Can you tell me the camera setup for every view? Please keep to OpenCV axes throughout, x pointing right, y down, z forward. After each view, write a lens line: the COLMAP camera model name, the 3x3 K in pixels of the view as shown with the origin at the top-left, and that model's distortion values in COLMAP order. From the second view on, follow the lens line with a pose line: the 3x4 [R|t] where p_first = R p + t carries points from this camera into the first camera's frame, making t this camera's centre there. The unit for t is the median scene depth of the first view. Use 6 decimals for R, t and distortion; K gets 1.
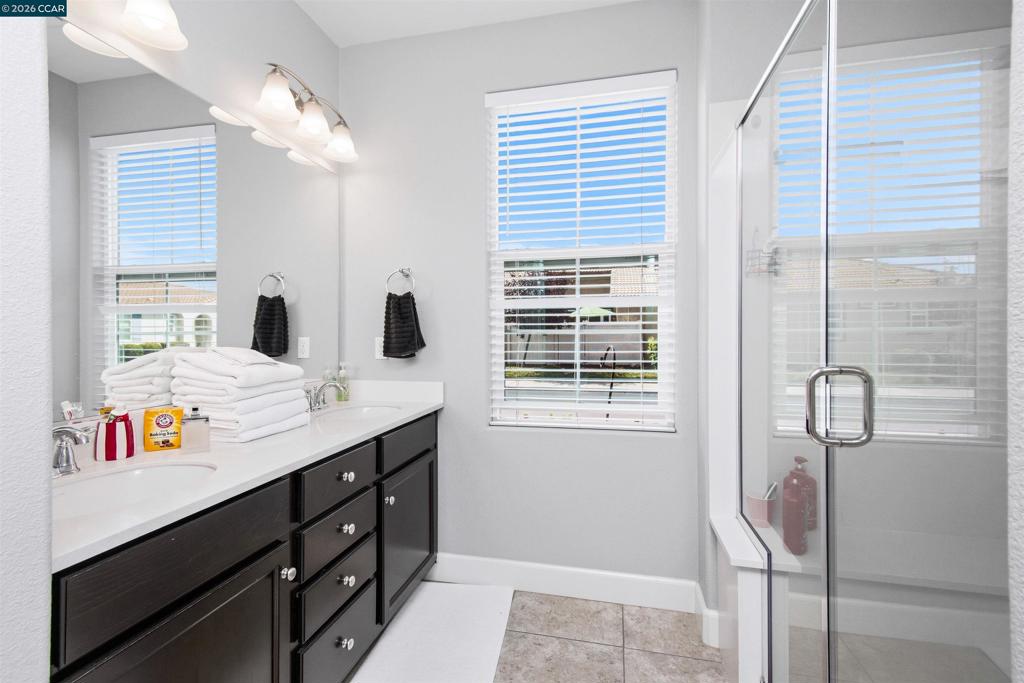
lens RADIAL K [[460.0, 0, 511.6], [0, 460.0, 332.0], [0, 0, 1]] dist [0.010264, -0.000061]
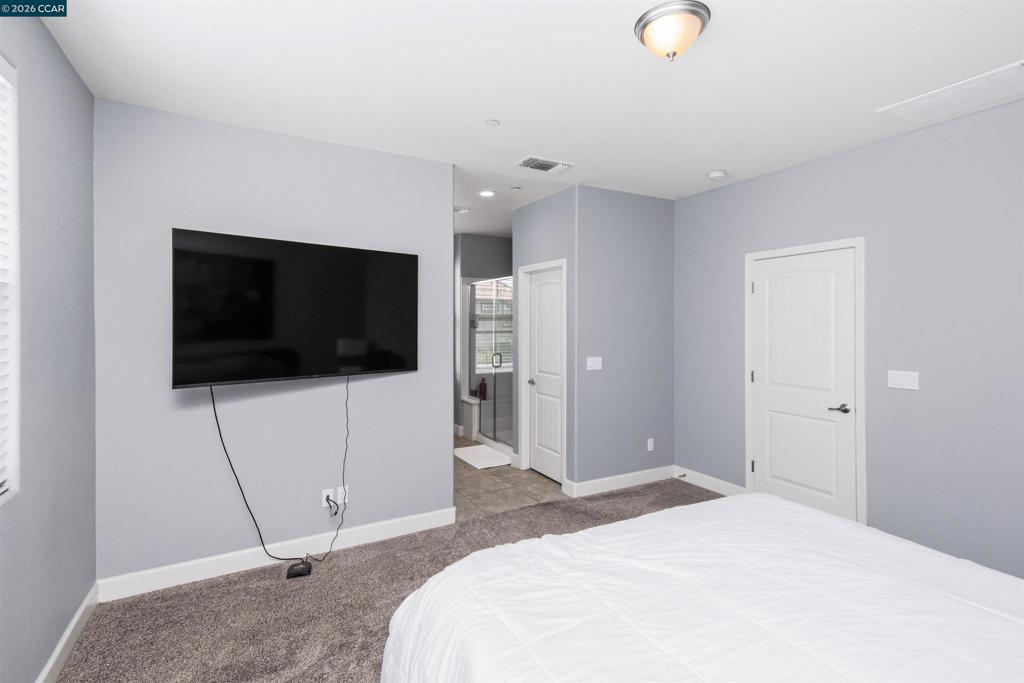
lens RADIAL K [[460.0, 0, 511.6], [0, 460.0, 332.0], [0, 0, 1]] dist [0.010264, -0.000061]
pose [[0.738043, -0.001800, 0.674751, -1.337754], [-0.004516, 0.999961, 0.007608, -0.104803], [-0.674739, -0.008662, 0.738006, -1.482076]]
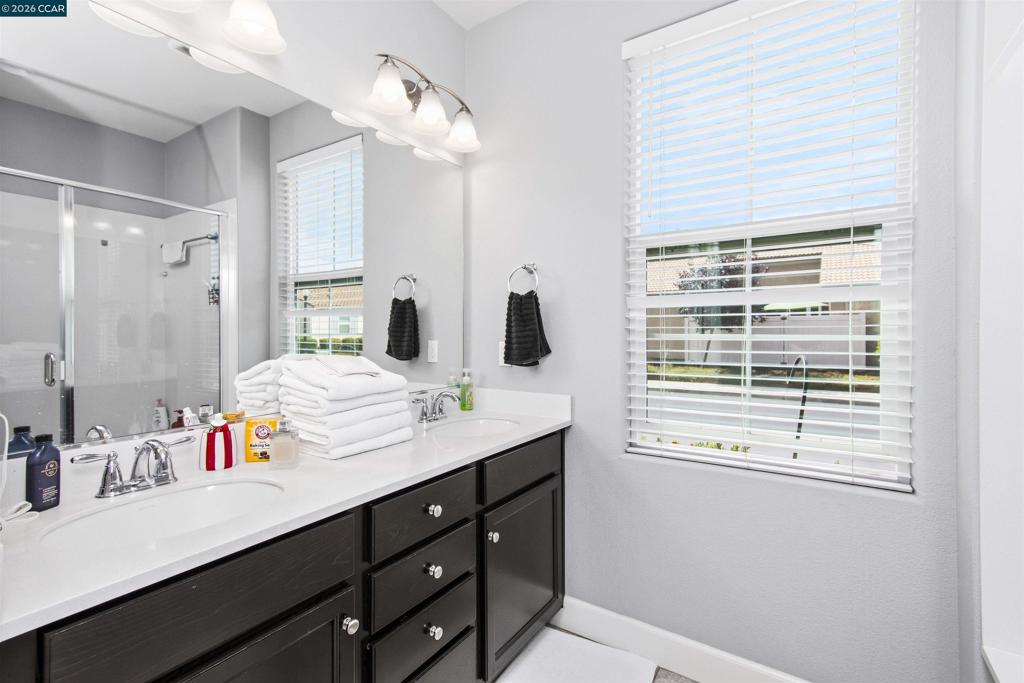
lens RADIAL K [[473.8, 0, 509.3], [0, 473.8, 330.8], [0, 0, 1]] dist [0.017569, 0.000191]
pose [[0.933389, 0.000560, -0.358866, 0.062773], [0.001839, 0.999978, 0.006343, -0.017517], [0.358862, -0.006581, 0.933368, 0.153292]]
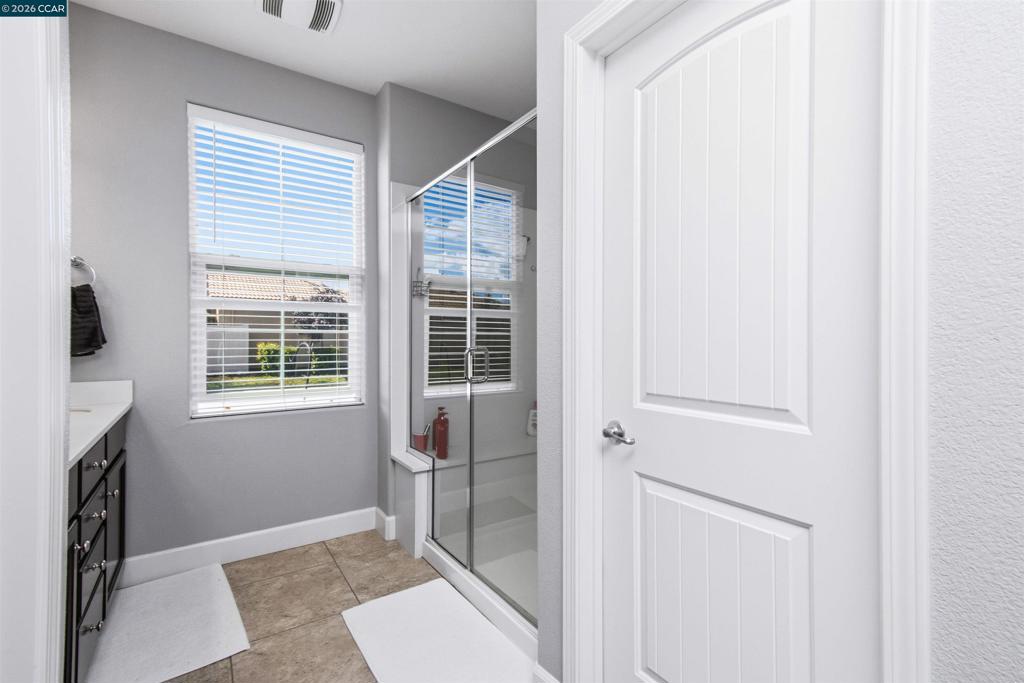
lens RADIAL K [[460.0, 0, 511.6], [0, 460.0, 332.0], [0, 0, 1]] dist [0.010264, -0.000061]
pose [[0.681283, 0.016898, 0.731825, -0.340465], [-0.003587, 0.999799, -0.019747, 0.024390], [-0.732012, 0.010828, 0.681206, -0.263652]]
